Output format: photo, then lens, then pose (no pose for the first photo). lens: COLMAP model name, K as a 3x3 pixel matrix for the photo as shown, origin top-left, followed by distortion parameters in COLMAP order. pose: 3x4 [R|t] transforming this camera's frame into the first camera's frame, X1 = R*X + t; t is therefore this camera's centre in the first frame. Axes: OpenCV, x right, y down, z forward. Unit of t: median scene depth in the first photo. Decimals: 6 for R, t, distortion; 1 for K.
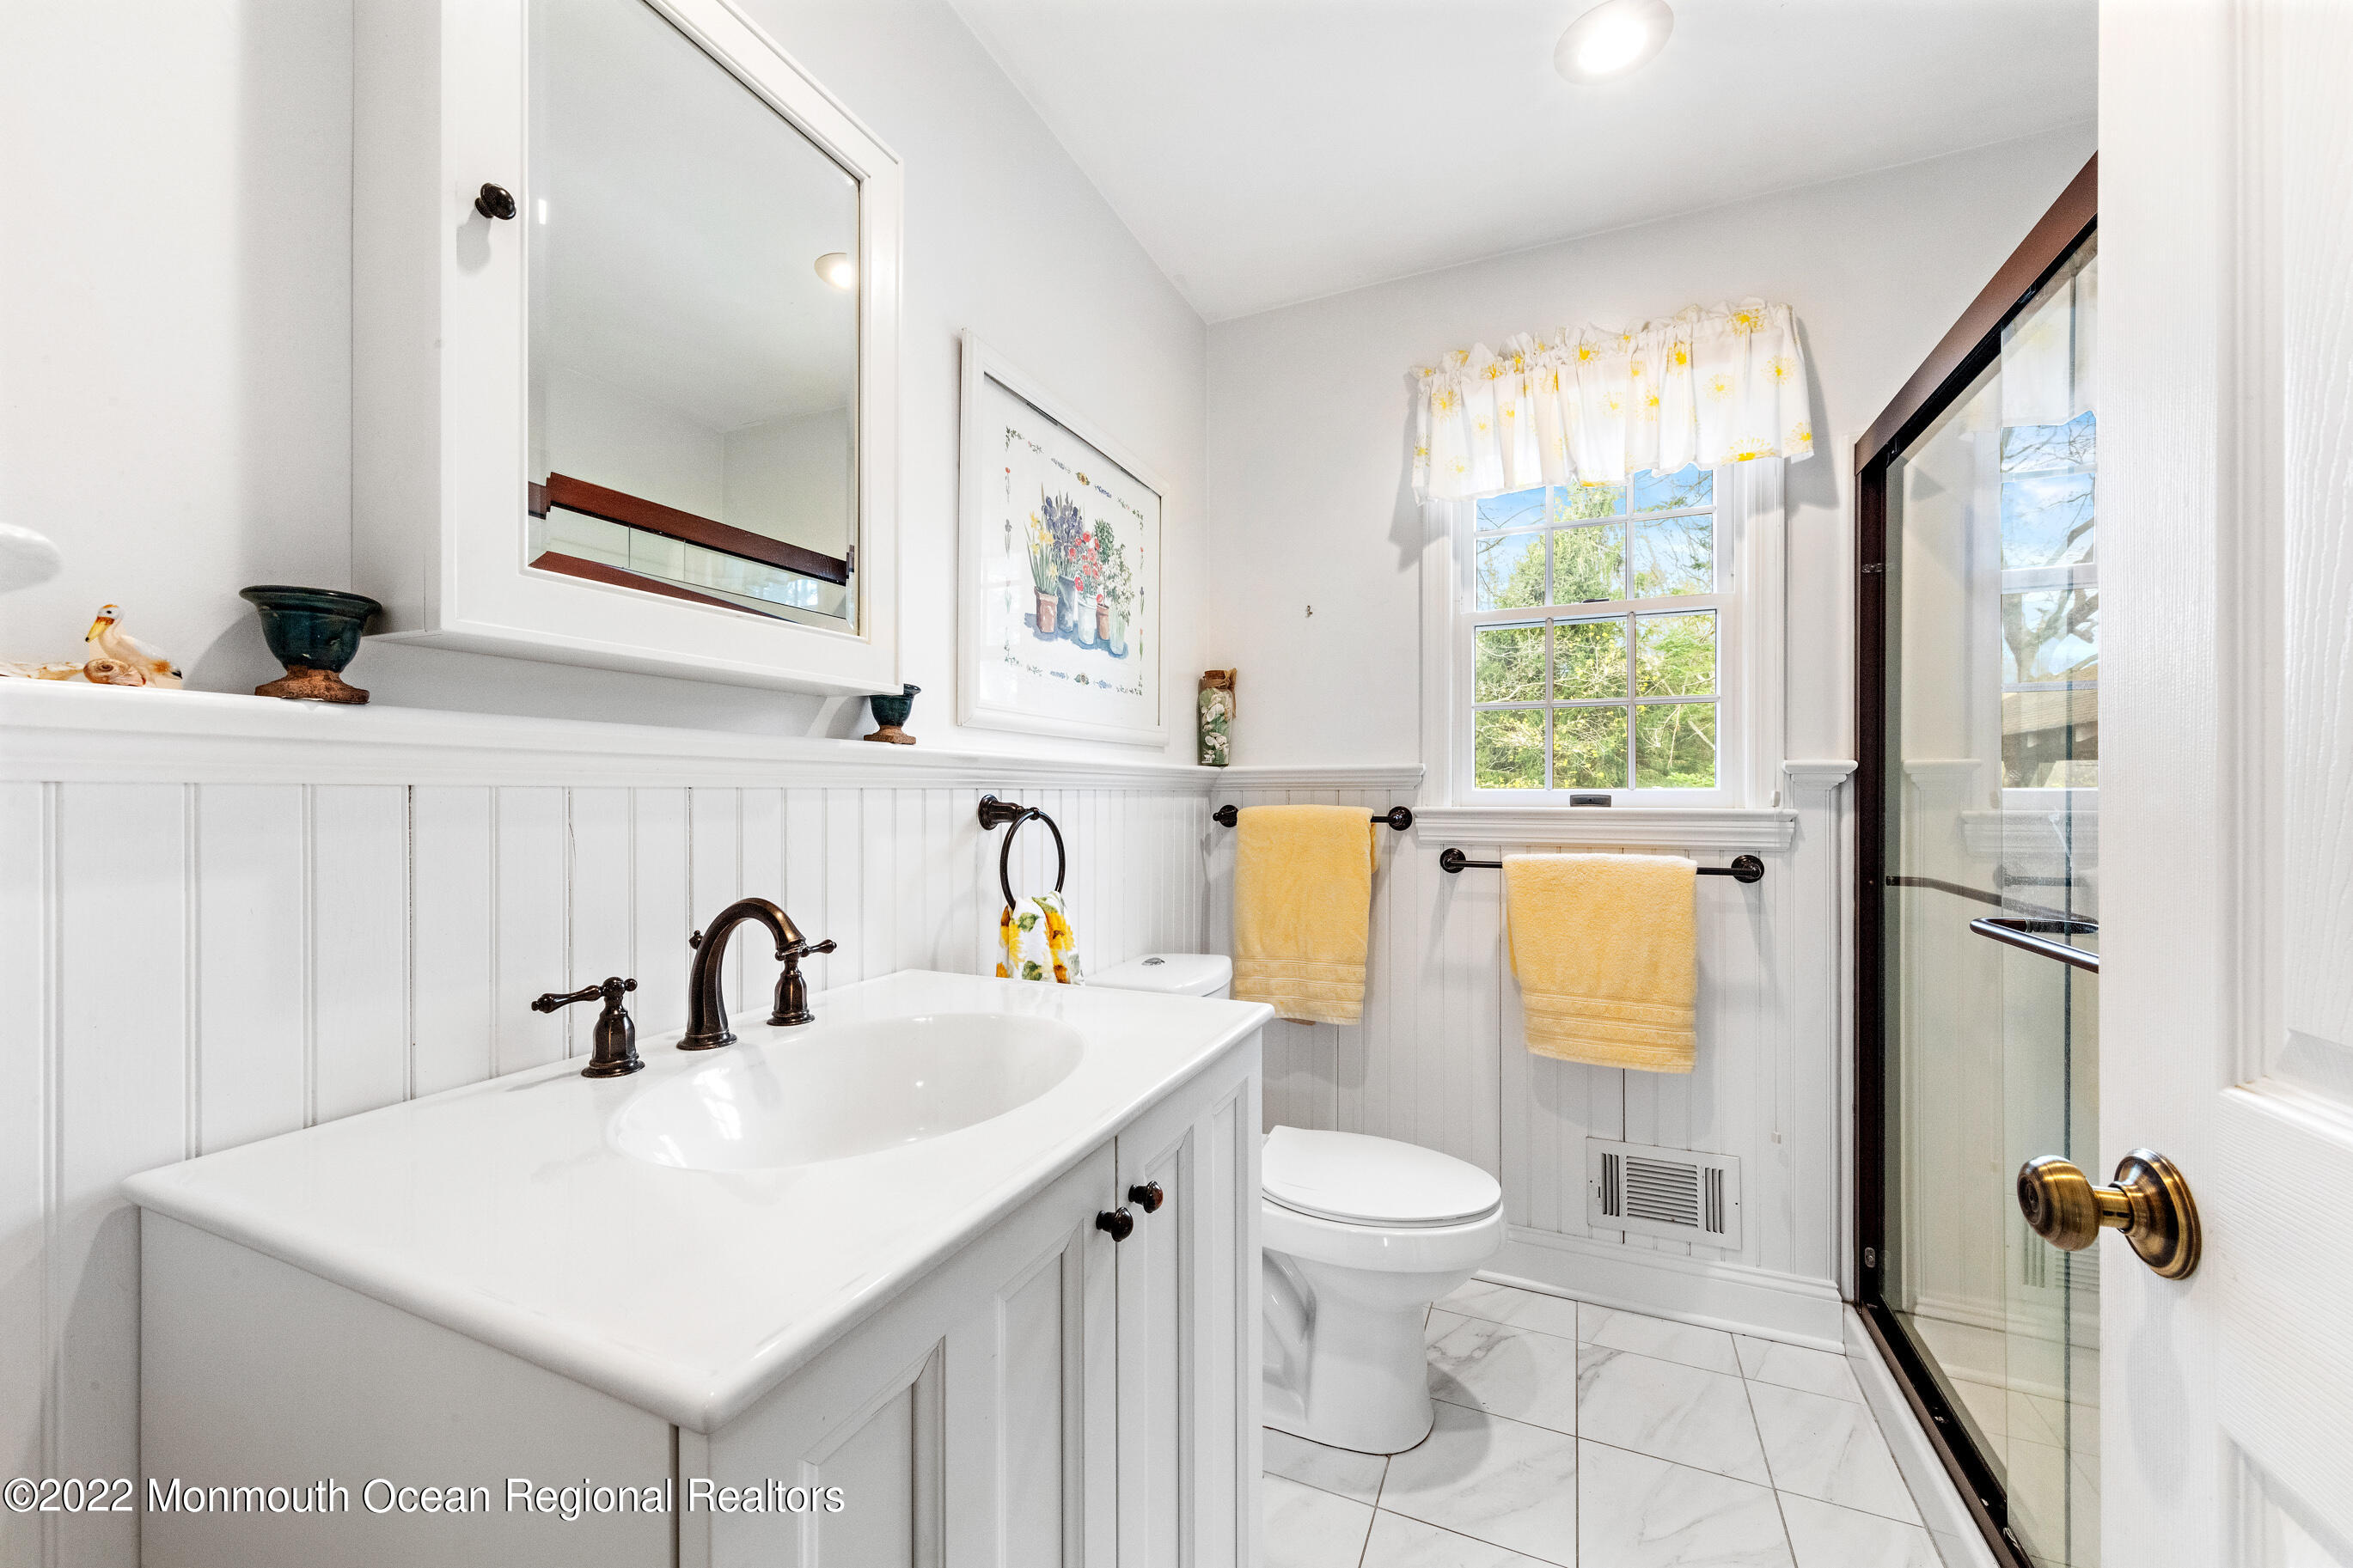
lens RADIAL K [[911.6, 0, 1173.2], [0, 911.6, 792.6], [0, 0, 1]] dist [0.001929, -0.000270]
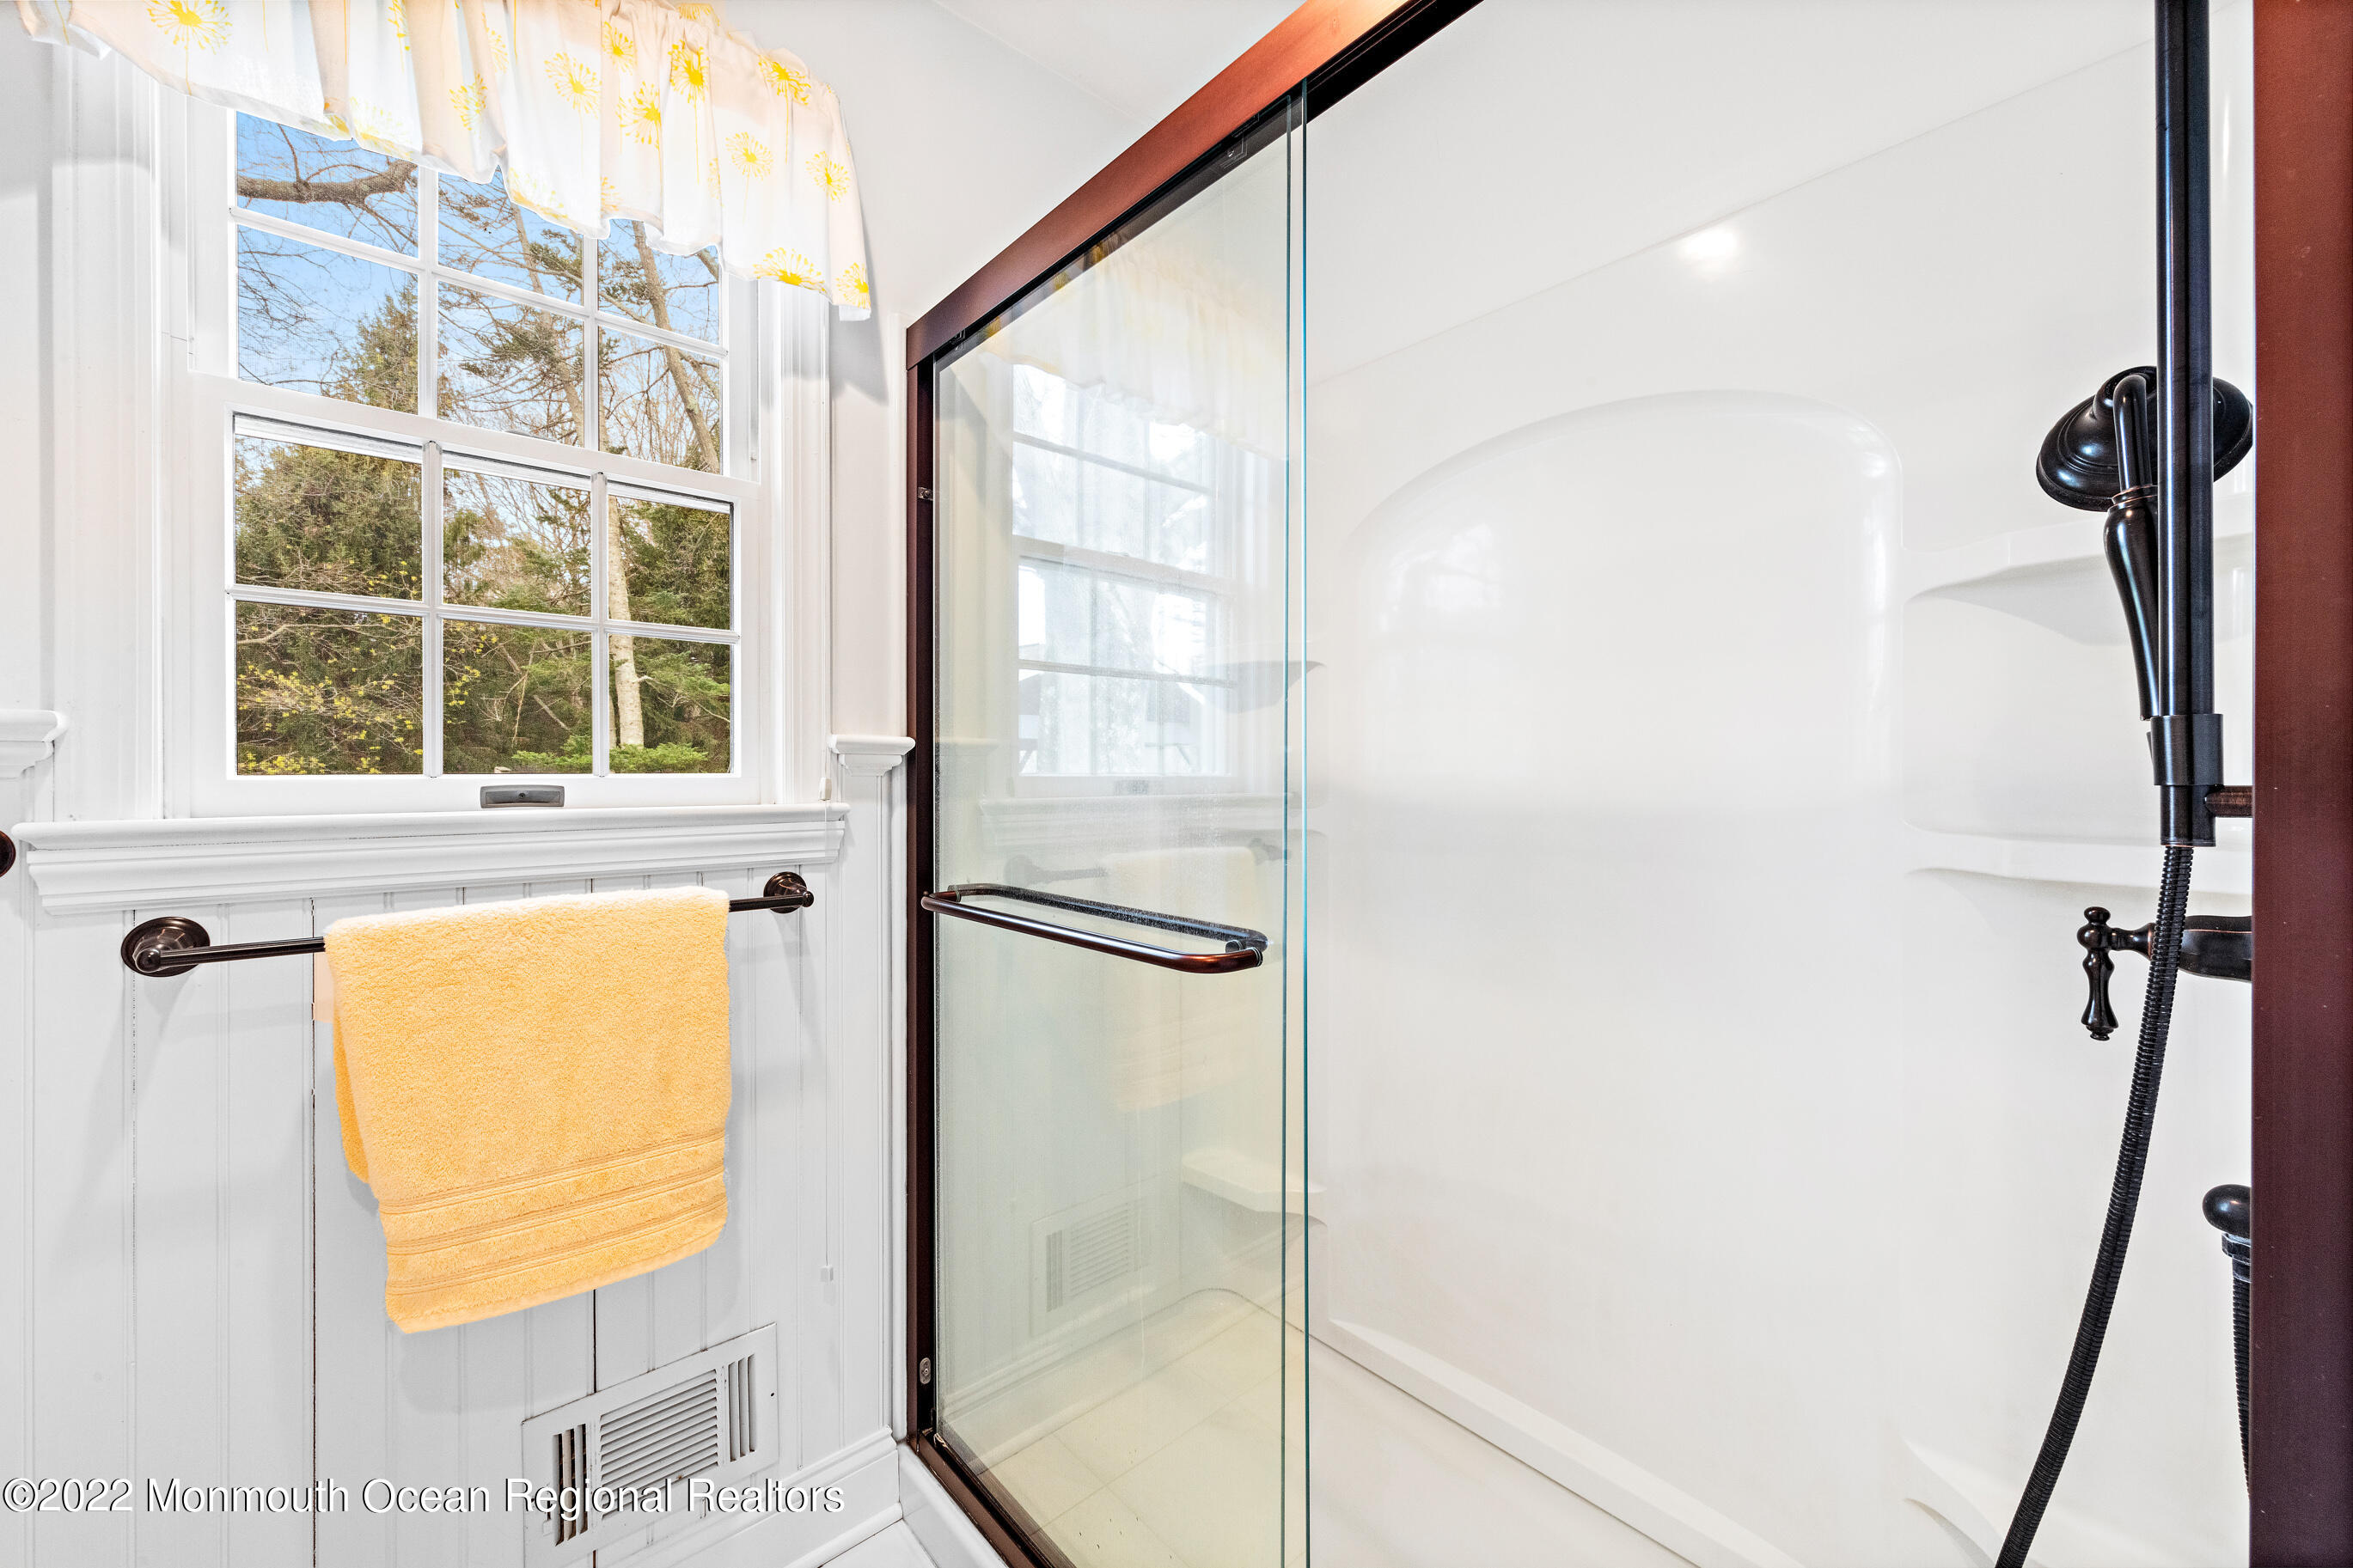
lens RADIAL K [[911.6, 0, 1174.4], [0, 911.6, 775.5], [0, 0, 1]] dist [0.001929, -0.000270]
pose [[0.417066, -0.003381, 0.908870, 0.132304], [0.001315, 0.999994, 0.003117, -0.005432], [-0.908875, -0.000105, 0.417068, 0.449868]]
